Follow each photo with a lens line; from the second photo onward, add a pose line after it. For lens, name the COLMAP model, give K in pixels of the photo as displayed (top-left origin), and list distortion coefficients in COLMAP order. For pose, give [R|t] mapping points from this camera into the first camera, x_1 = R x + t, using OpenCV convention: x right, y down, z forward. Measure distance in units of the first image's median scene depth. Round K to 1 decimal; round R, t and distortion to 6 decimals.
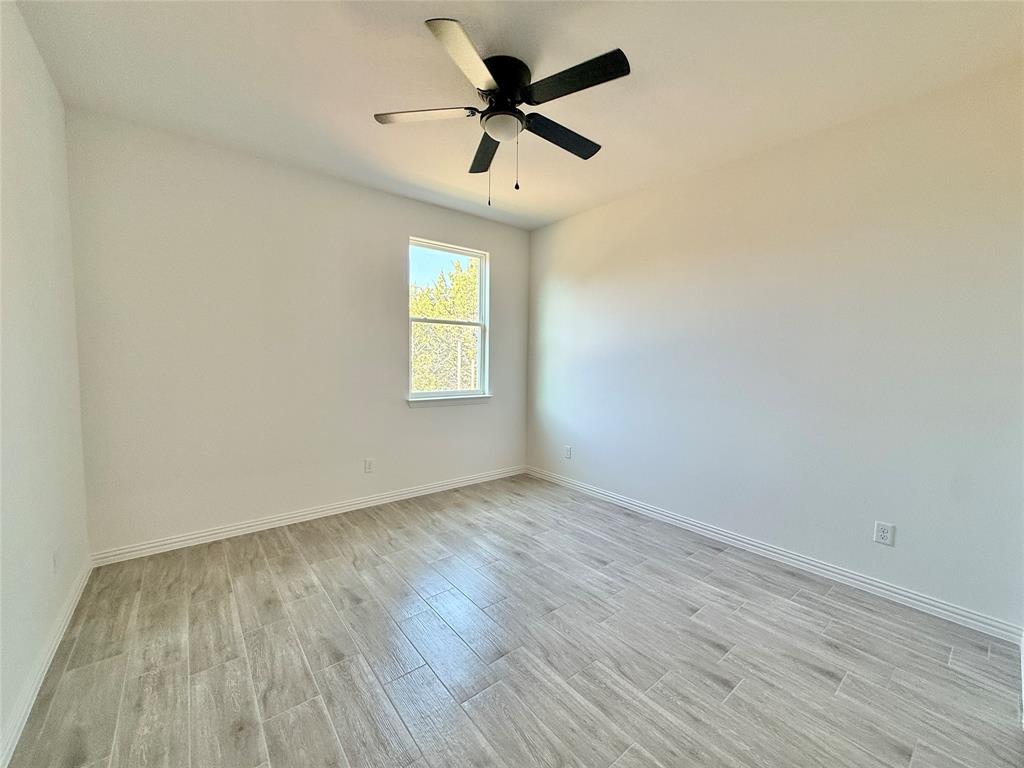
lens RADIAL K [[406.7, 0, 509.6], [0, 406.7, 384.1], [0, 0, 1]] dist [0.001002, -0.000327]
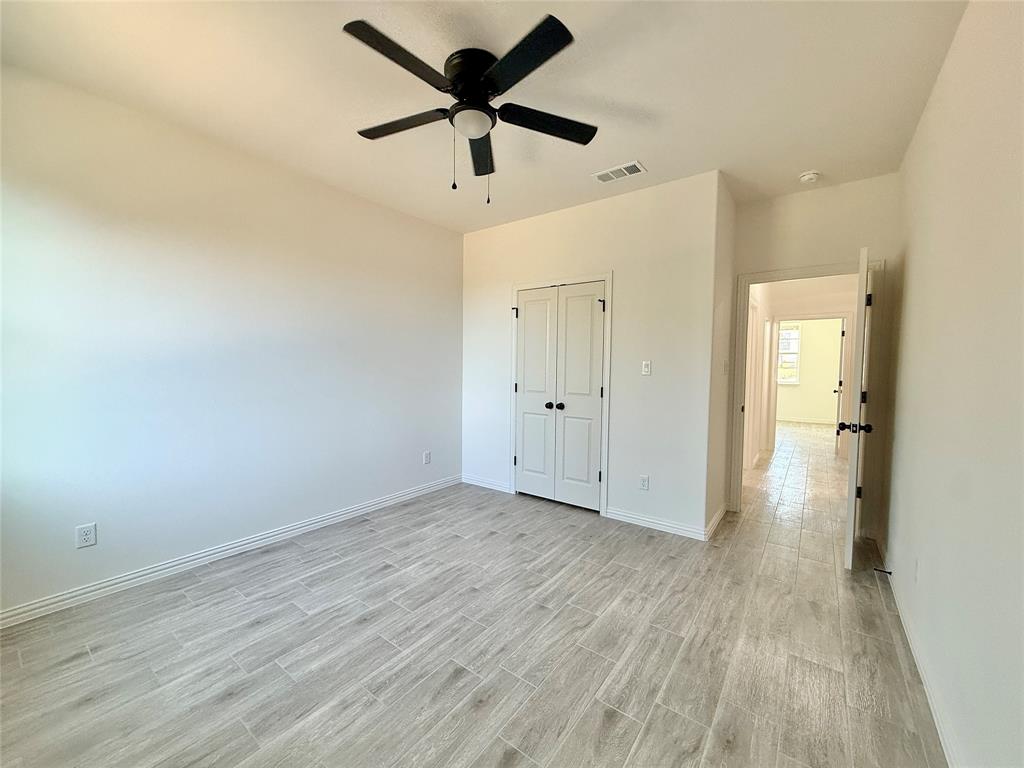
lens RADIAL K [[406.7, 0, 509.6], [0, 406.7, 384.1], [0, 0, 1]] dist [0.001002, -0.000327]
pose [[-0.245033, -0.062751, 0.967482, -0.853350], [0.048179, 0.995882, 0.076795, -0.075238], [-0.968317, 0.065429, -0.241001, 1.010438]]
